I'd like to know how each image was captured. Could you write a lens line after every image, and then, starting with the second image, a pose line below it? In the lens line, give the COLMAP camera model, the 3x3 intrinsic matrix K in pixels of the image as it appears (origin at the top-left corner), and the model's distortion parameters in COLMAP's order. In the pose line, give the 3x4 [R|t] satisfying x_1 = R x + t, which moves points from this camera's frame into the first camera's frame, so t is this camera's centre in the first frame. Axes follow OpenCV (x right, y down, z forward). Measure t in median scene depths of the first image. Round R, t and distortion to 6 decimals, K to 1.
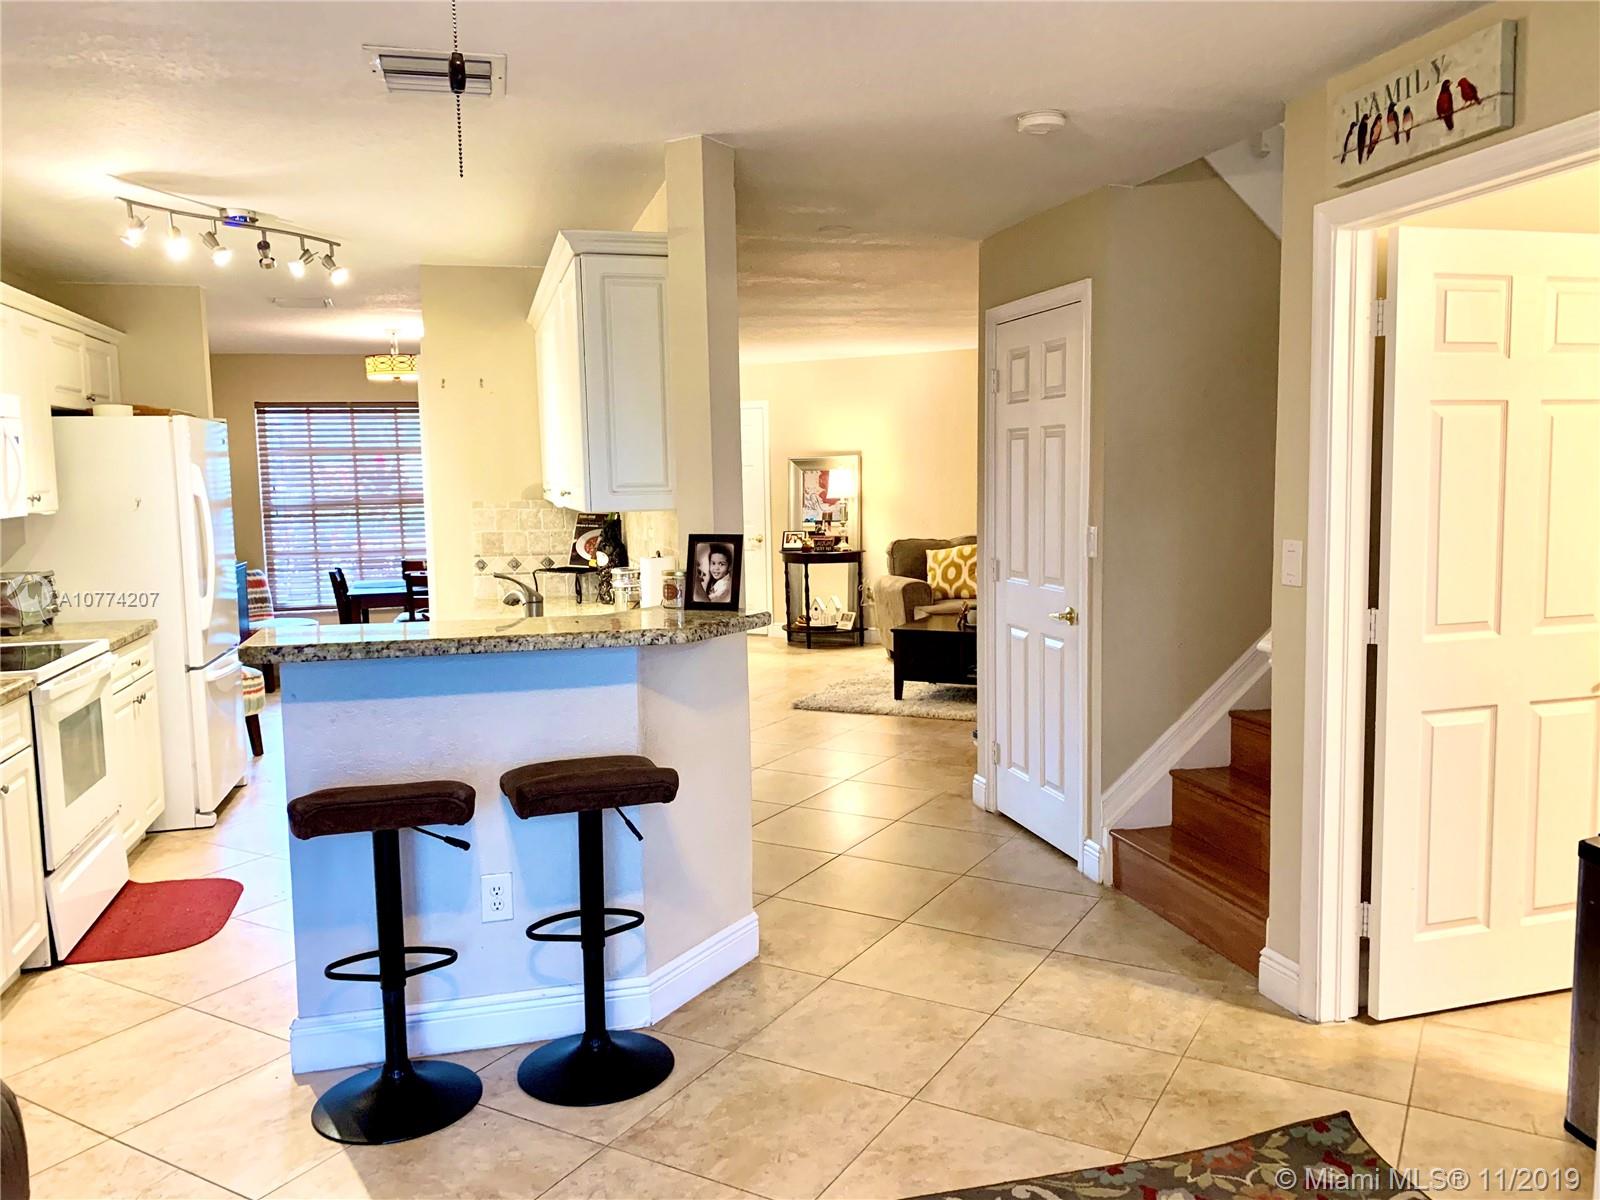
lens RADIAL K [[1228.3, 0, 800.0], [0, 1228.3, 600.0], [0, 0, 1]] dist [0.005543, 0.005951]
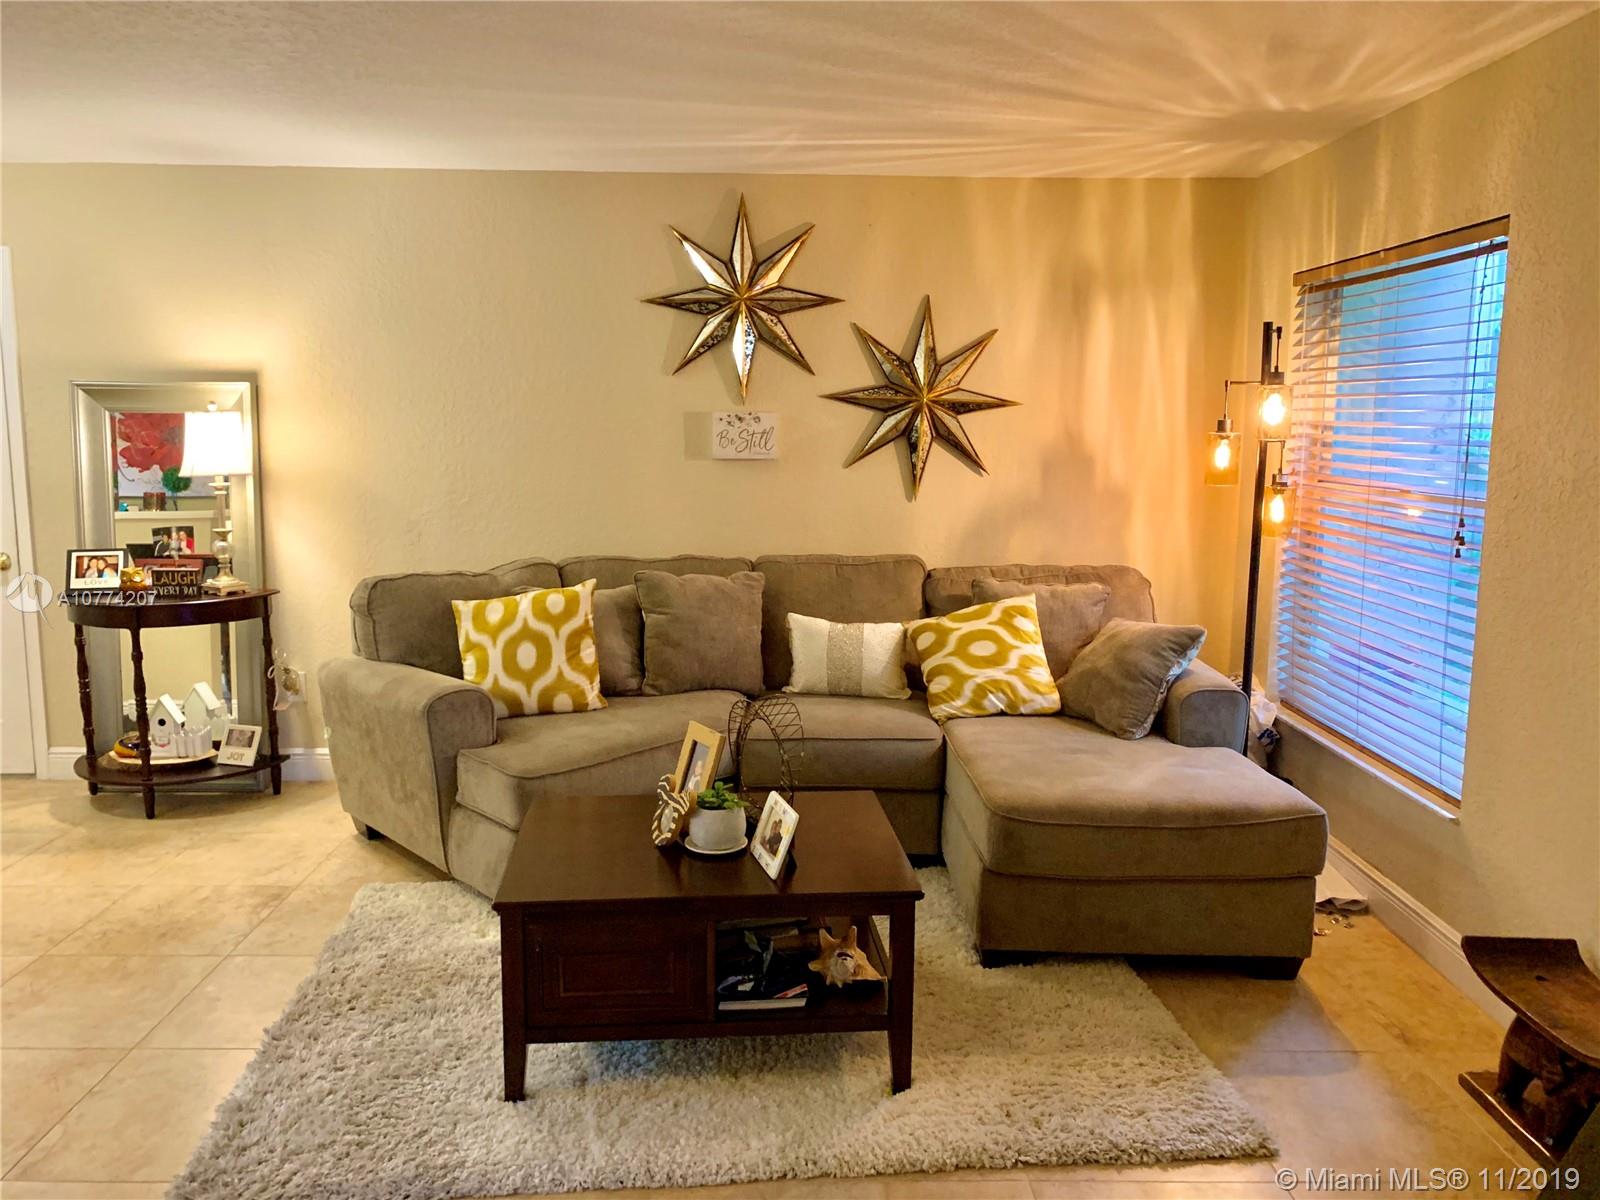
lens RADIAL K [[1228.3, 0, 800.0], [0, 1228.3, 600.0], [0, 0, 1]] dist [0.005543, 0.005951]
pose [[0.858150, -0.043769, 0.511530, -0.015059], [0.025656, 0.998770, 0.042419, -0.051642], [-0.512758, -0.023278, 0.858218, 0.509376]]
